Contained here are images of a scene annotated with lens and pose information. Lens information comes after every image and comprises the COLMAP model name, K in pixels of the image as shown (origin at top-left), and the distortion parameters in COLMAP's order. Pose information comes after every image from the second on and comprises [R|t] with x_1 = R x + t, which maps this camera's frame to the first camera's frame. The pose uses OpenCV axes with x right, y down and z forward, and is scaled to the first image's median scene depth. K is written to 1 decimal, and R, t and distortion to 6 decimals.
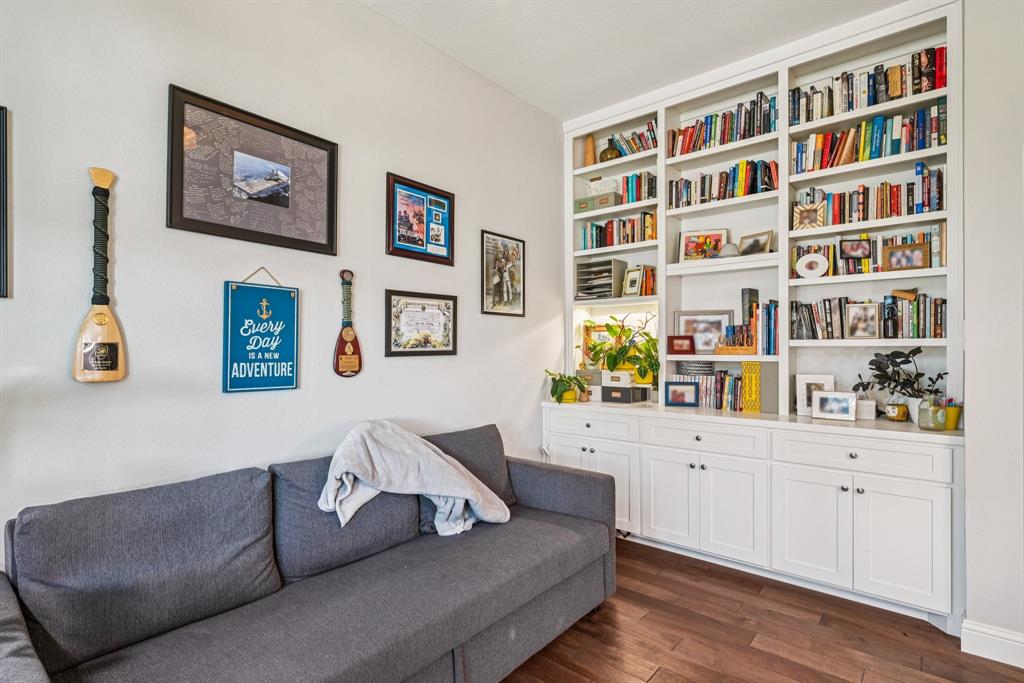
lens RADIAL K [[499.4, 0, 516.3], [0, 499.4, 350.4], [0, 0, 1]] dist [-0.006213, 0.000134]
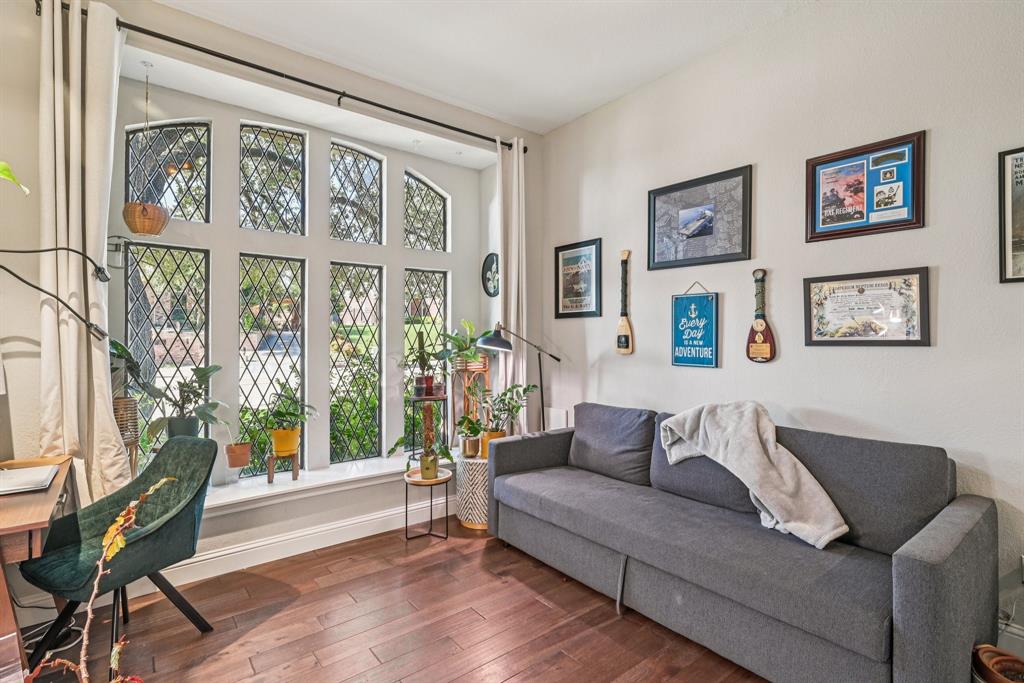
lens RADIAL K [[499.4, 0, 515.6], [0, 499.4, 337.2], [0, 0, 1]] dist [-0.006213, 0.000134]
pose [[-0.202089, -0.004031, -0.979359, 0.904821], [-0.005901, 0.999978, -0.002898, 0.001581], [0.979349, 0.005193, -0.202108, 0.692322]]
